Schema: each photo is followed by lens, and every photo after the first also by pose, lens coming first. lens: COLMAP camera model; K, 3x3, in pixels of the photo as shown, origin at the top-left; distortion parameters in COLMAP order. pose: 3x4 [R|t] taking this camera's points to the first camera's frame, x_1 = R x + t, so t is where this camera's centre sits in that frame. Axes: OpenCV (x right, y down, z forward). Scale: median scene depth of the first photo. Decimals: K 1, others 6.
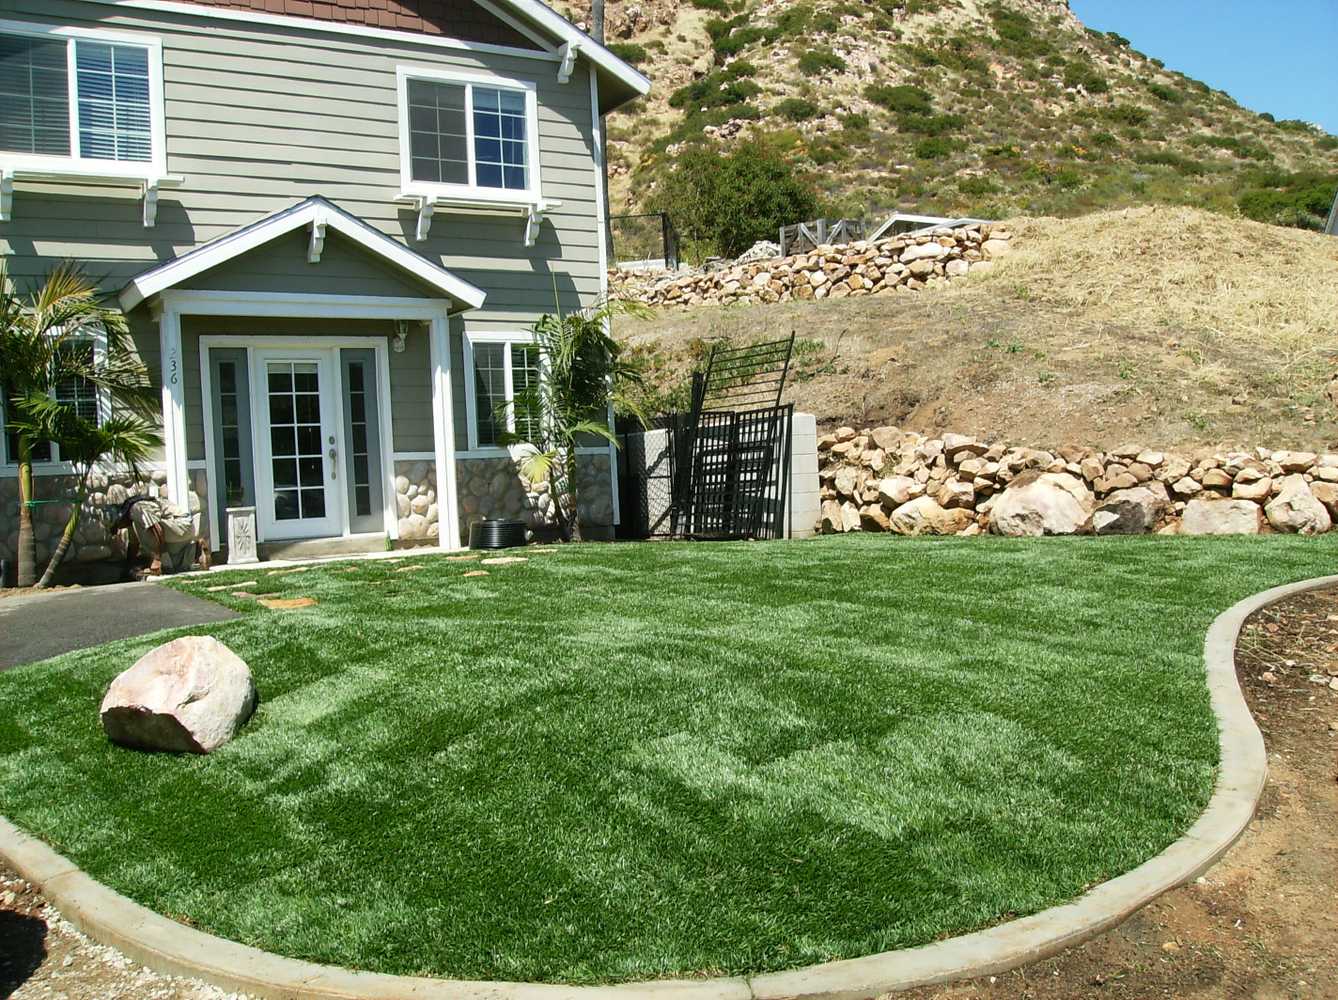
lens RADIAL K [[1325.2, 0, 669.0], [0, 1325.2, 500.0], [0, 0, 1]] dist [-0.151650, 0.111882]
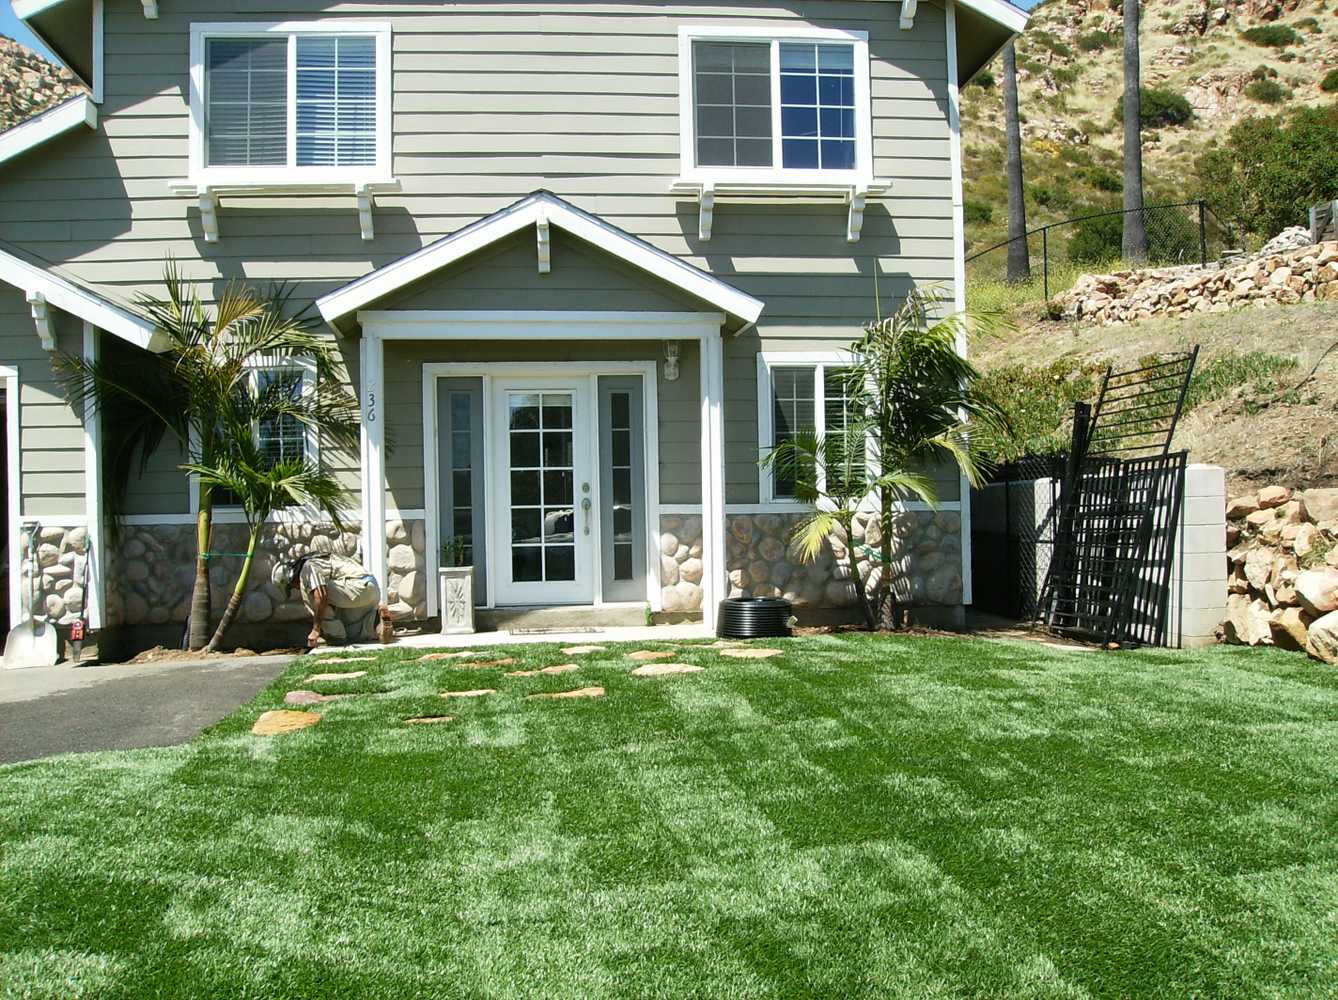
lens RADIAL K [[1325.2, 0, 669.0], [0, 1325.2, 500.0], [0, 0, 1]] dist [-0.151650, 0.111882]
pose [[0.886222, 0.030094, -0.462281, 0.170352], [-0.034792, 0.999393, -0.001640, -0.037496], [0.461952, 0.017537, 0.886732, 0.282824]]
